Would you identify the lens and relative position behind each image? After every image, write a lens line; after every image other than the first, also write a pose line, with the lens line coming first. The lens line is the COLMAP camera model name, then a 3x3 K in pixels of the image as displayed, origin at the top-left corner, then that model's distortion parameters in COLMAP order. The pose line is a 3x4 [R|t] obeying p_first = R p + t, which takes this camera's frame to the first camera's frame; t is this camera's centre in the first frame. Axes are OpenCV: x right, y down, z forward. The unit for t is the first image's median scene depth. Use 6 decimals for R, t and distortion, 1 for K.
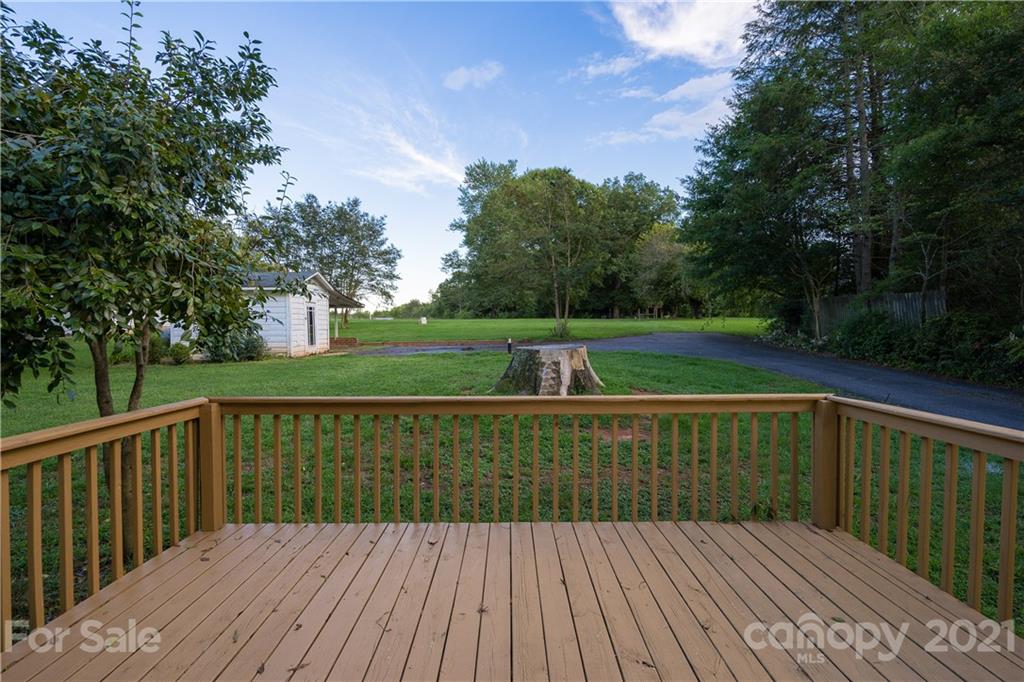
lens RADIAL K [[533.4, 0, 512.0], [0, 533.4, 341.0], [0, 0, 1]] dist [0.003584, 0.000532]
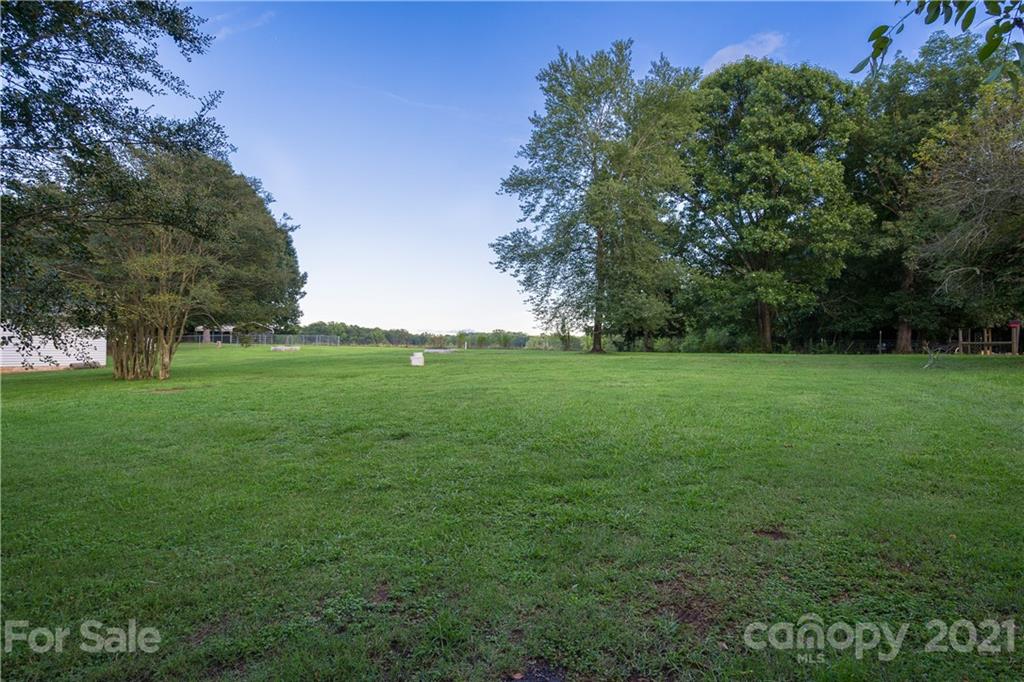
lens RADIAL K [[533.4, 0, 512.0], [0, 533.4, 341.0], [0, 0, 1]] dist [0.003584, 0.000532]
pose [[0.868148, 0.000872, -0.496305, 0.159720], [-0.019217, 0.999308, -0.031858, -0.035182], [0.495934, 0.037195, 0.867563, 0.507312]]
